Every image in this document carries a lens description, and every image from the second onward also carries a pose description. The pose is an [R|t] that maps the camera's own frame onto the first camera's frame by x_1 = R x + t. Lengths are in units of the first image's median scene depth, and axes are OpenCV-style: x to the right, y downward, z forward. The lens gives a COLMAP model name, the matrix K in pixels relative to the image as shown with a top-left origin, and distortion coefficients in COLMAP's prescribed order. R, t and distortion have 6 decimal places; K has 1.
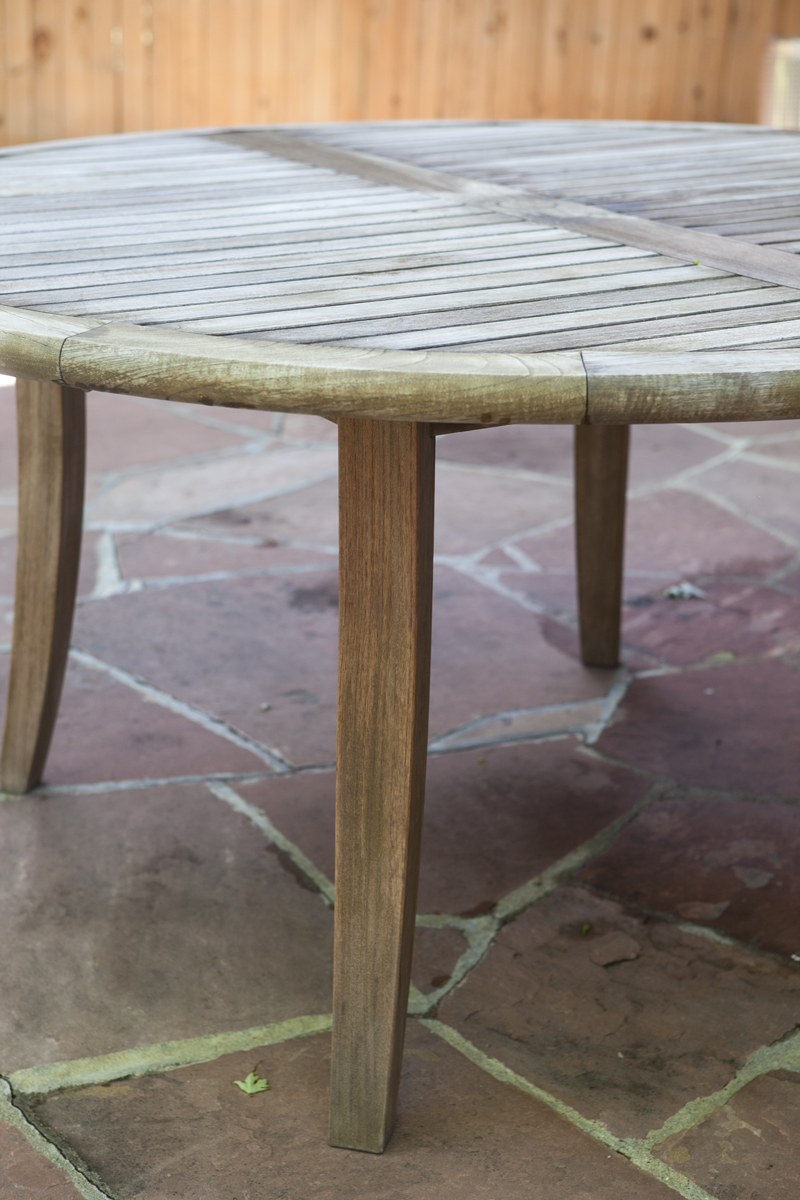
lens RADIAL K [[2173.7, 0, 399.6], [0, 2173.7, 595.3], [0, 0, 1]] dist [0.136844, 0.000000]
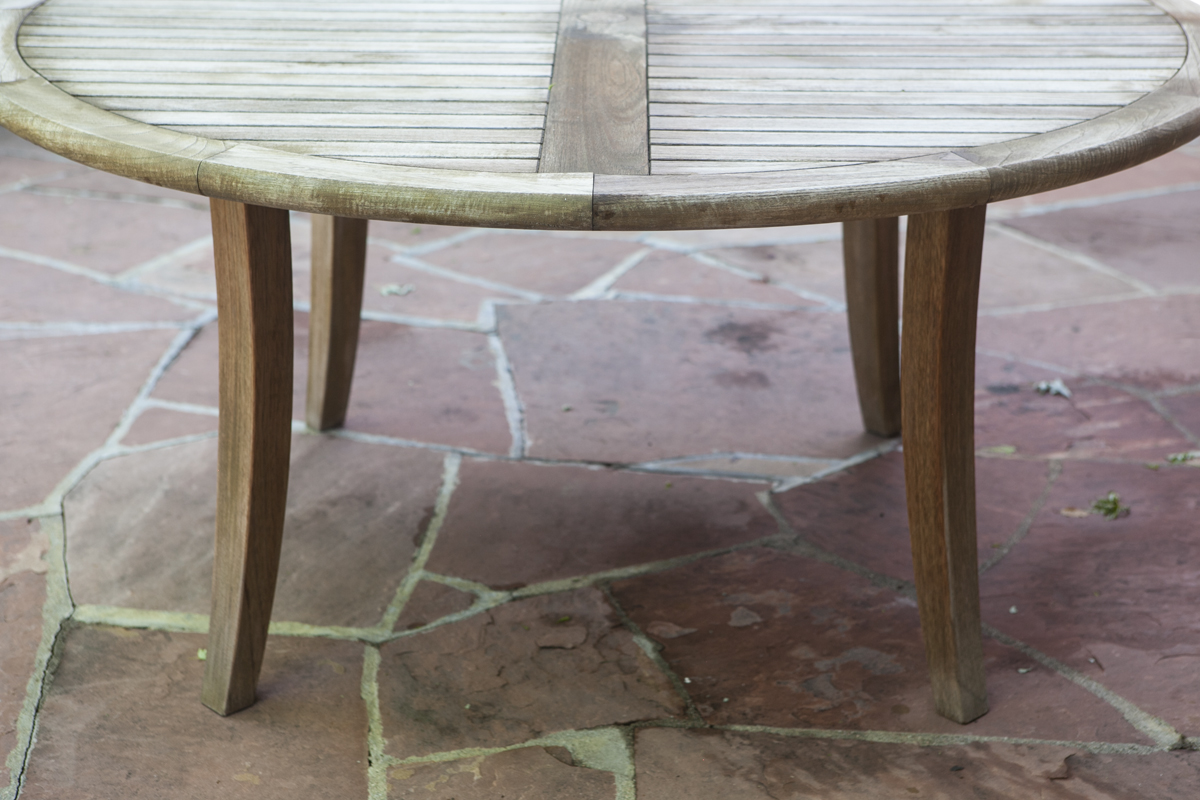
lens RADIAL K [[2287.9, 0, 600.2], [0, 2287.9, 400.3], [0, 0, 1]] dist [0.156645, 0.000000]
pose [[0.860621, 0.189739, -0.472578, 0.807796], [-0.168537, 0.981824, 0.087274, -0.096134], [0.480548, 0.004537, 0.876957, -0.125960]]
